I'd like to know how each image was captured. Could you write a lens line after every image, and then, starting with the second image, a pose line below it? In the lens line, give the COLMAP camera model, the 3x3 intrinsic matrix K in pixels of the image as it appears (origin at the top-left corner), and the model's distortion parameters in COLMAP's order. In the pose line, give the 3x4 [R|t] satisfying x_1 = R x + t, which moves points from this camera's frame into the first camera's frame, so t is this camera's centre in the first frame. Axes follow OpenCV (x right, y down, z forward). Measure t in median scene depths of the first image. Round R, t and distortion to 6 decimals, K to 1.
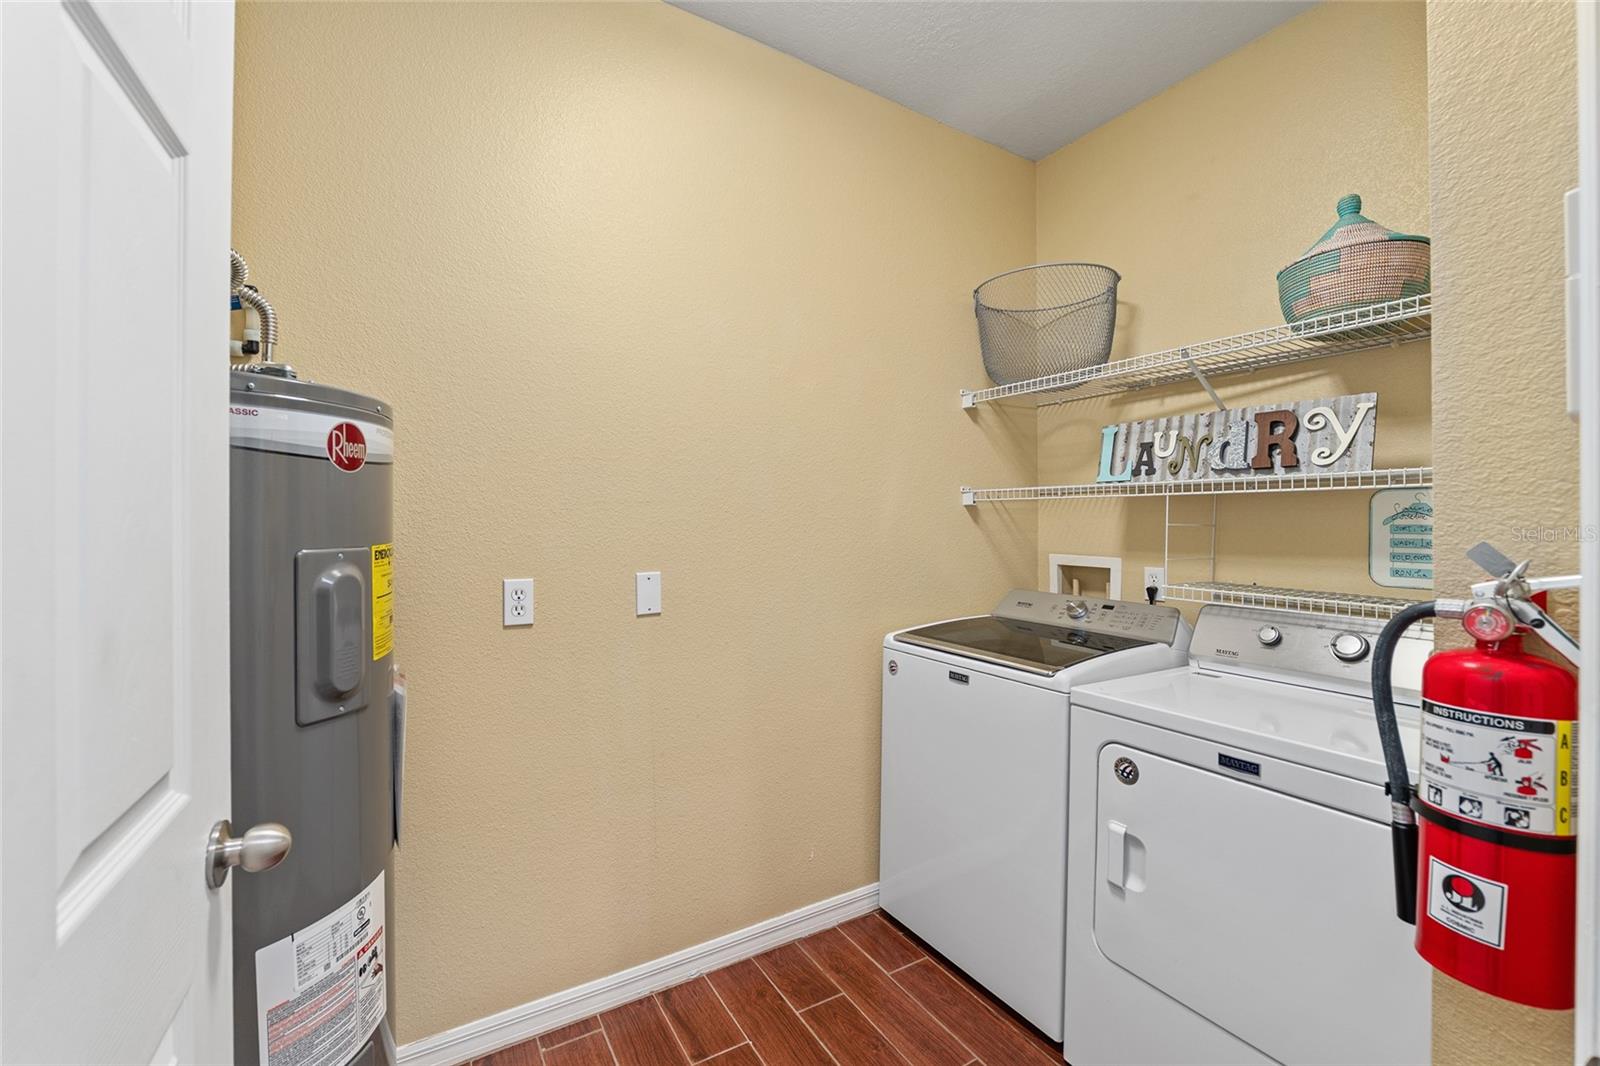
lens RADIAL K [[661.8, 0, 792.4], [0, 661.8, 534.6], [0, 0, 1]] dist [-0.001930, -0.000229]
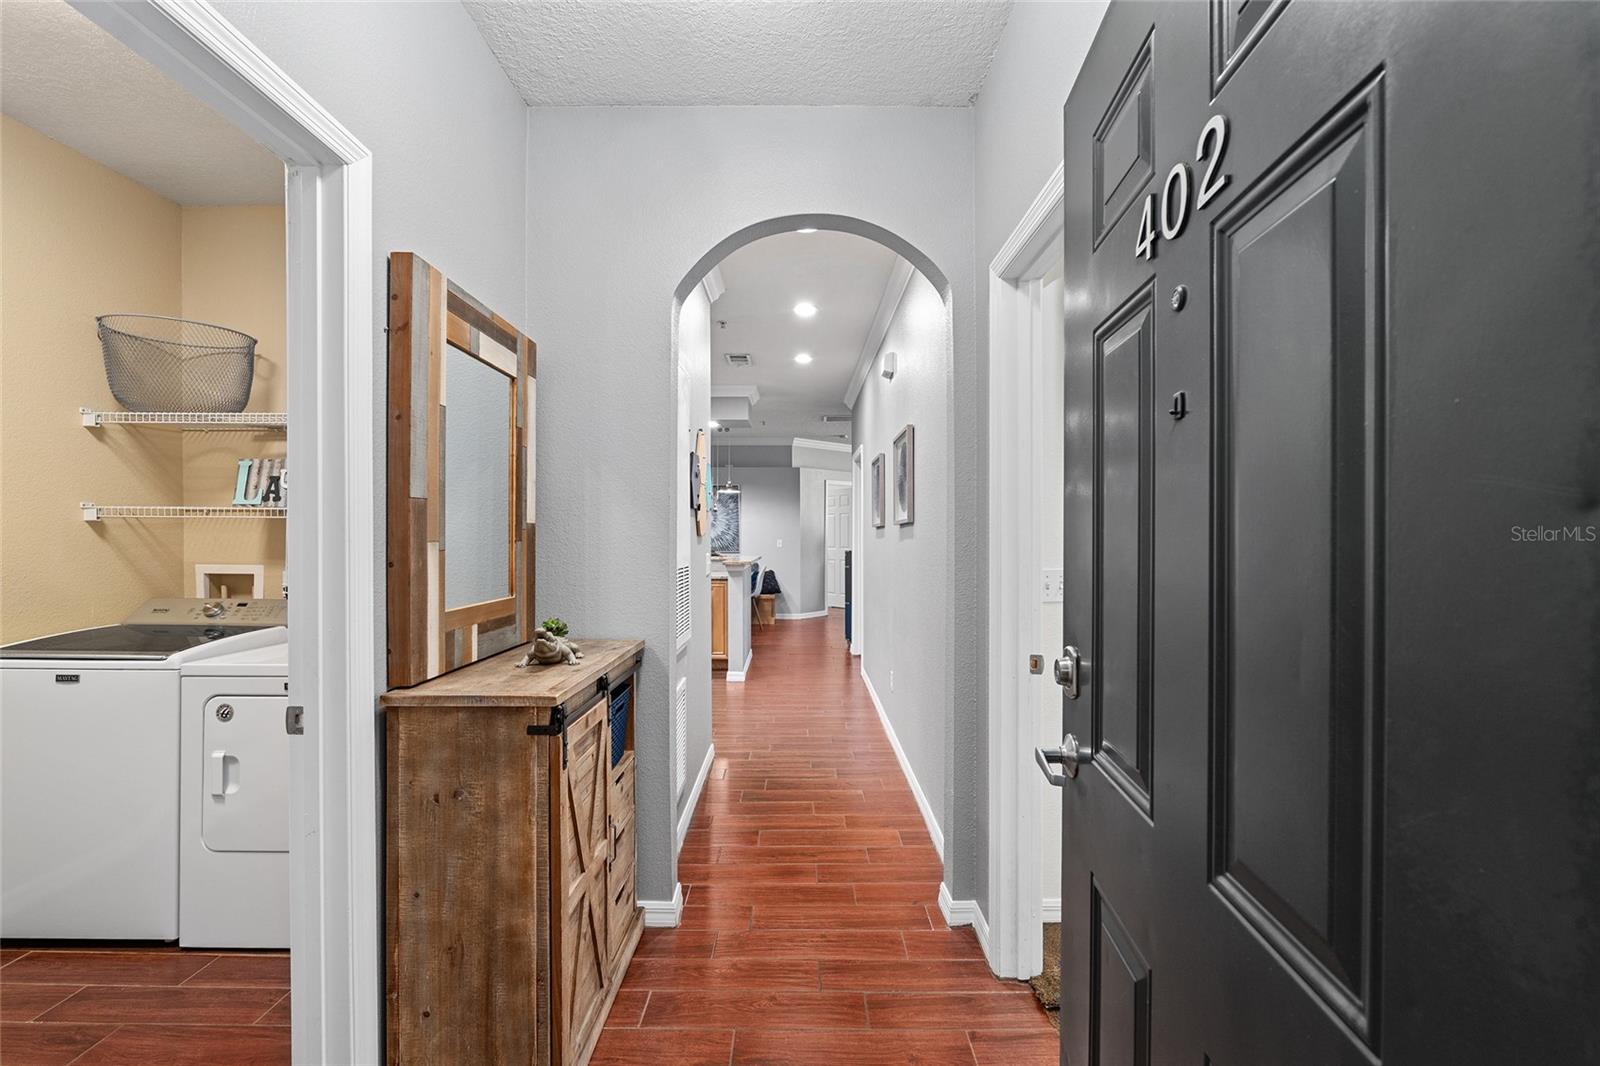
lens RADIAL K [[692.4, 0, 809.6], [0, 692.4, 539.2], [0, 0, 1]] dist [-0.003017, 0.000946]
pose [[0.532415, -0.010684, 0.846416, -0.057536], [0.013261, 0.999903, 0.004281, -0.005986], [-0.846380, 0.008945, 0.532505, -0.598927]]
